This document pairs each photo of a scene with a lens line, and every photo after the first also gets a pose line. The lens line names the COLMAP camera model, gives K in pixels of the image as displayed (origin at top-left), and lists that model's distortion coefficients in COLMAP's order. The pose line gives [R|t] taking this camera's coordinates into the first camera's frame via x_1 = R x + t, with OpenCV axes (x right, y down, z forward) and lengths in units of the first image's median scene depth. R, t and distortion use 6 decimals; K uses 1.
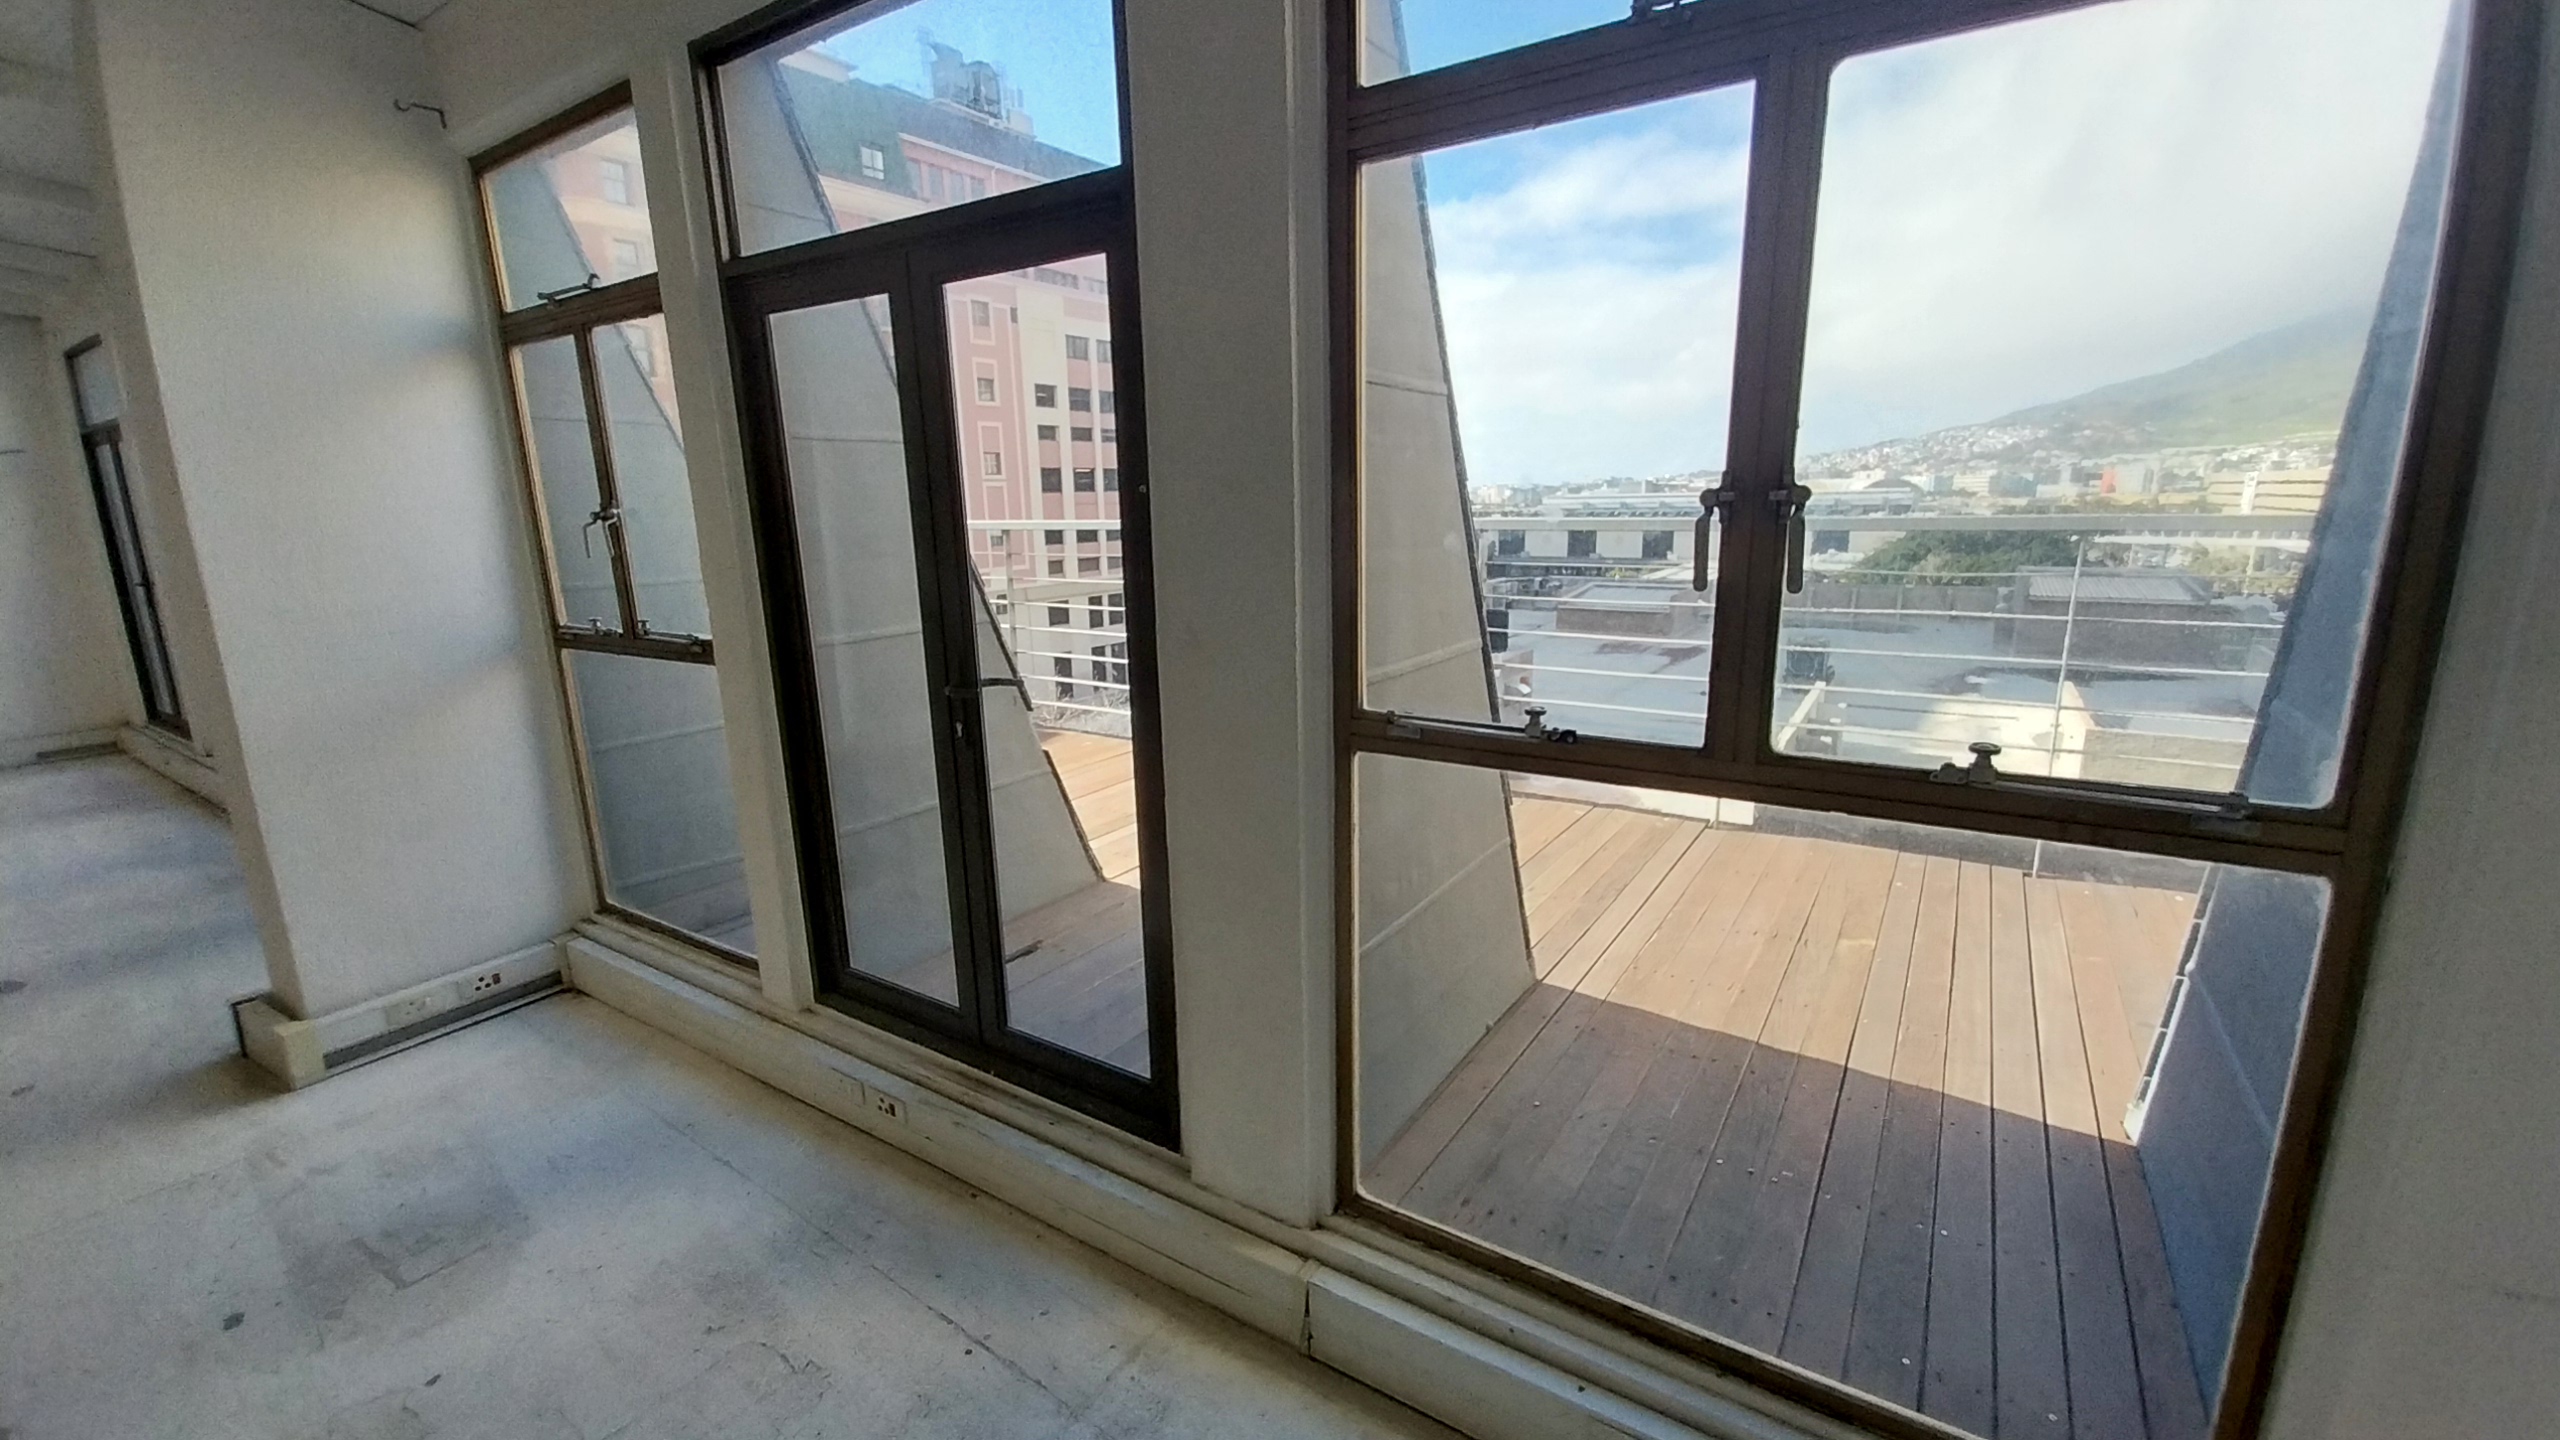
lens RADIAL K [[999.8, 0, 1289.3], [0, 999.8, 720.1], [0, 0, 1]] dist [0.024923, -0.016582]
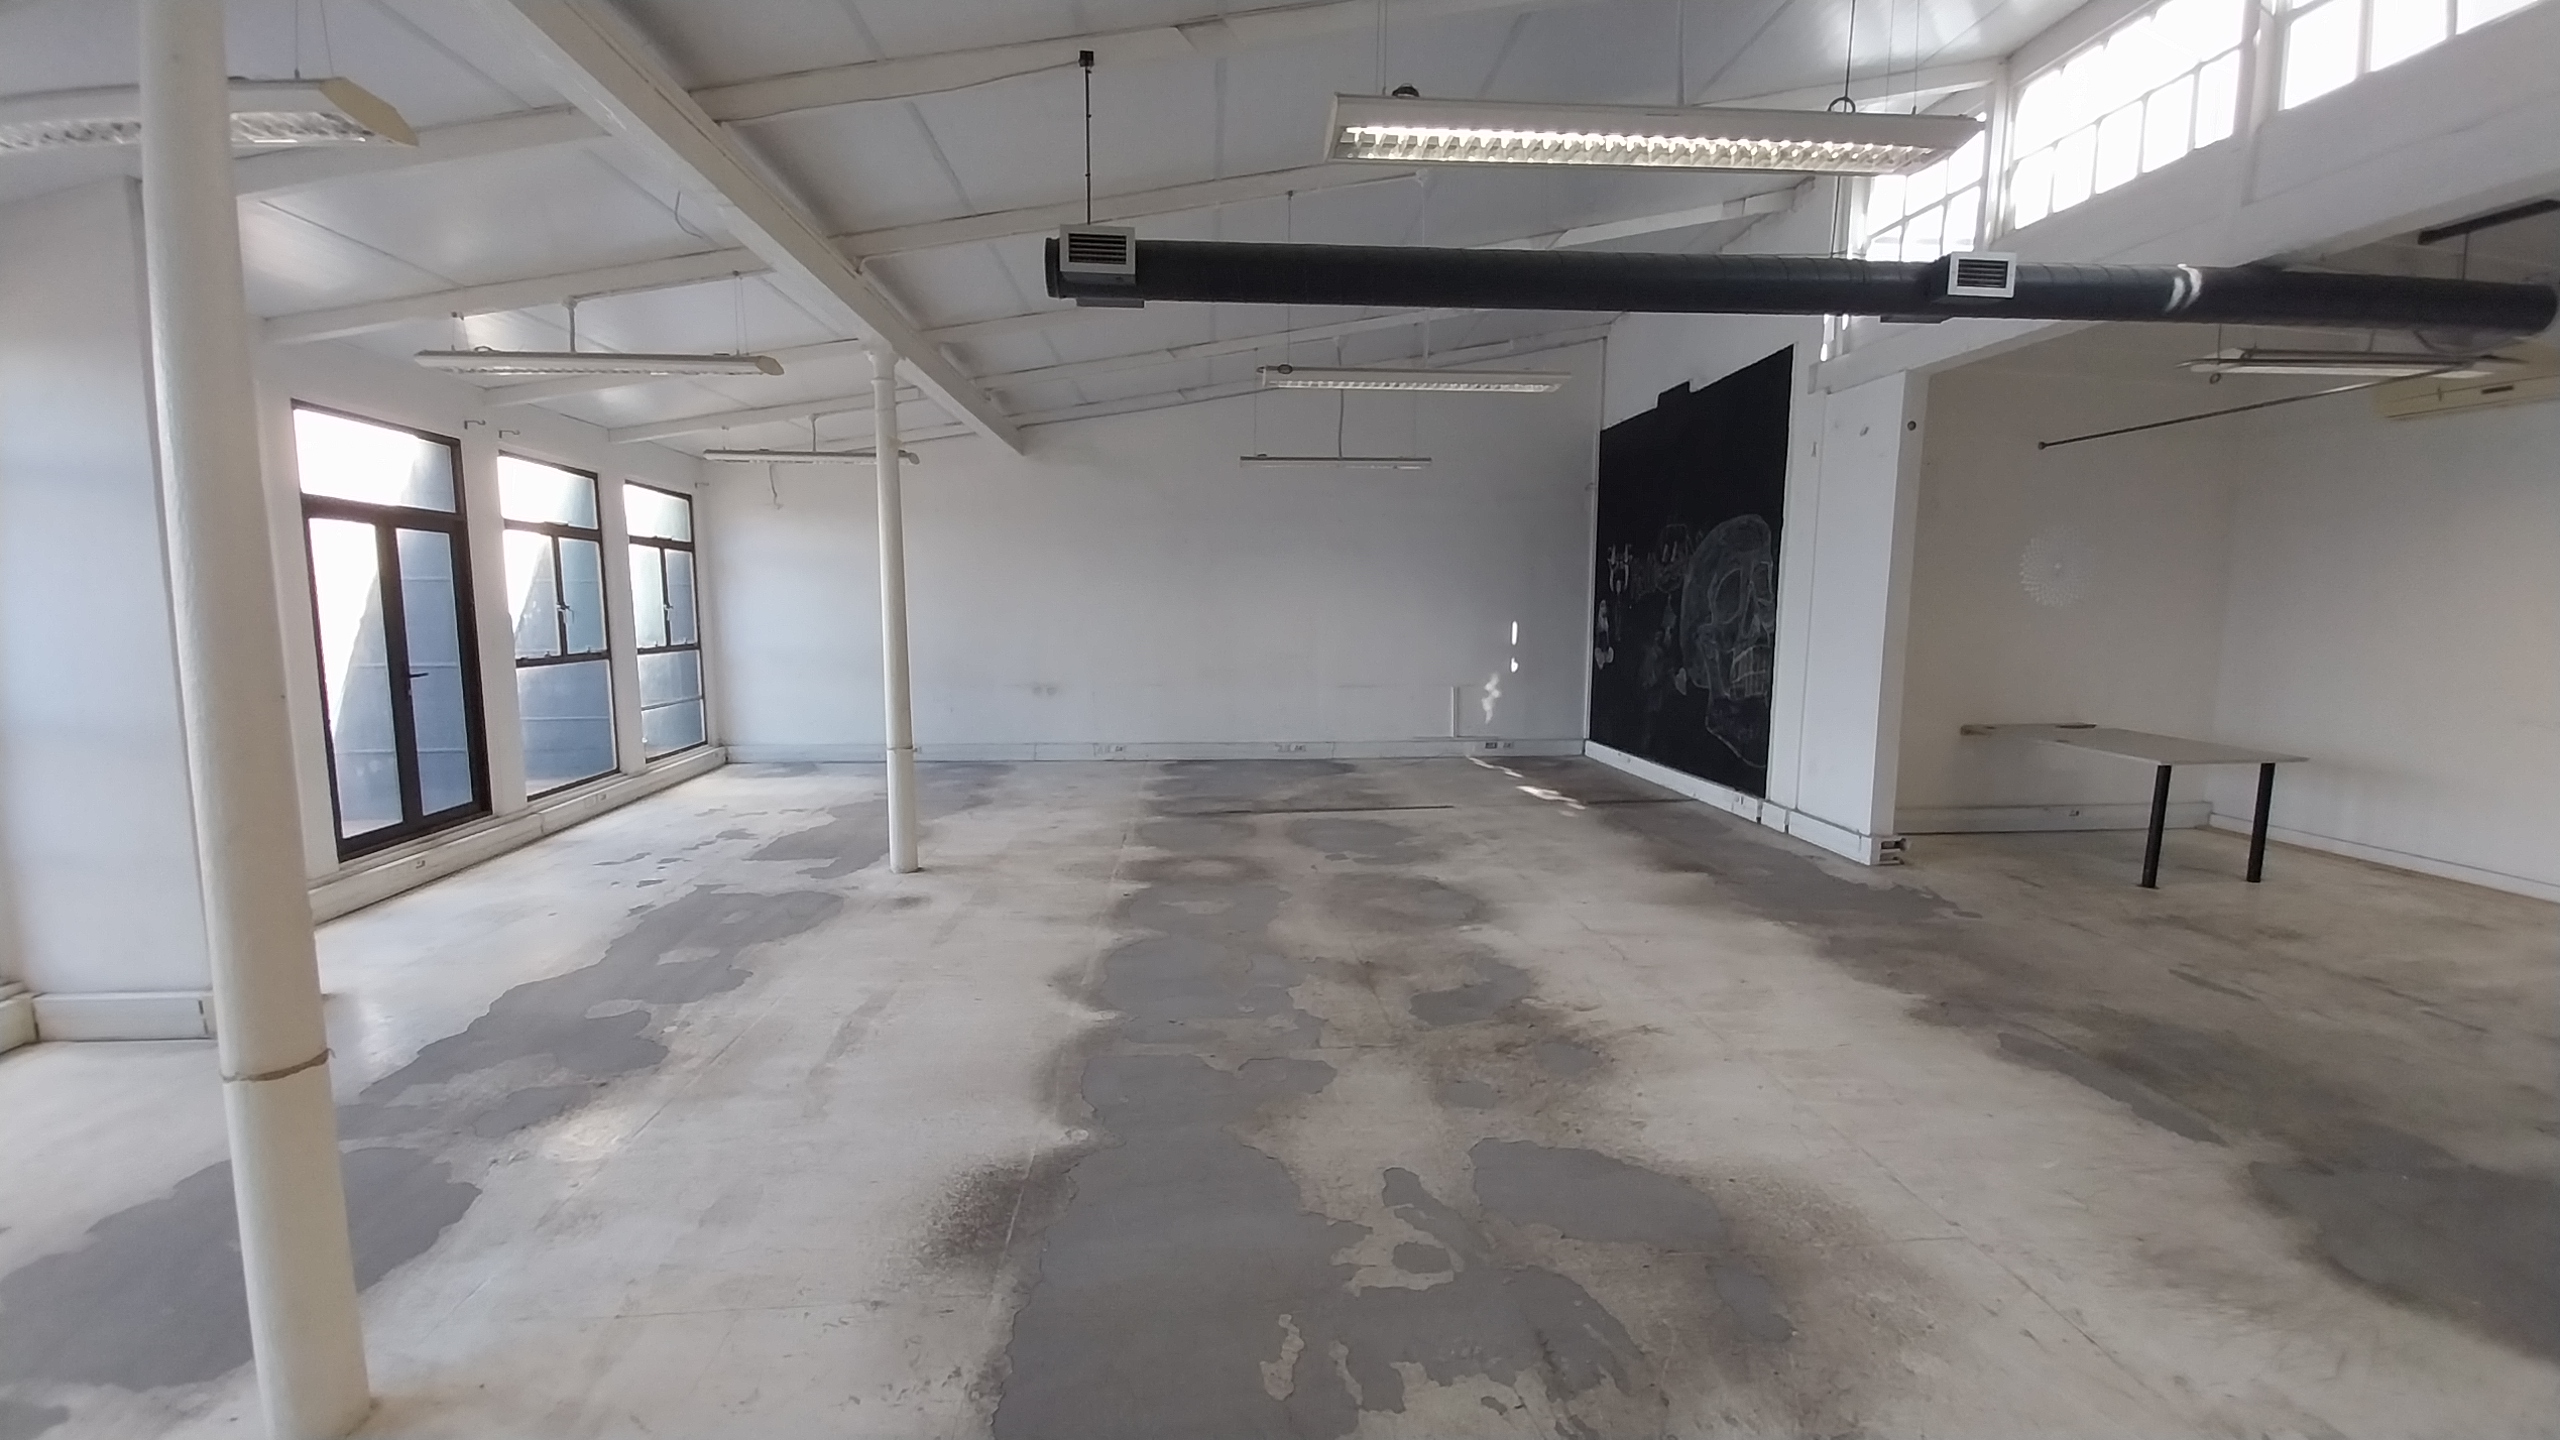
lens RADIAL K [[1003.5, 0, 1280.0], [0, 1003.5, 720.0], [0, 0, 1]] dist [0.023962, -0.016453]
pose [[-0.642955, -0.068897, 0.762799, -3.151517], [0.175655, 0.956135, 0.234417, -0.115339], [-0.745489, 0.284709, -0.602649, 0.777463]]
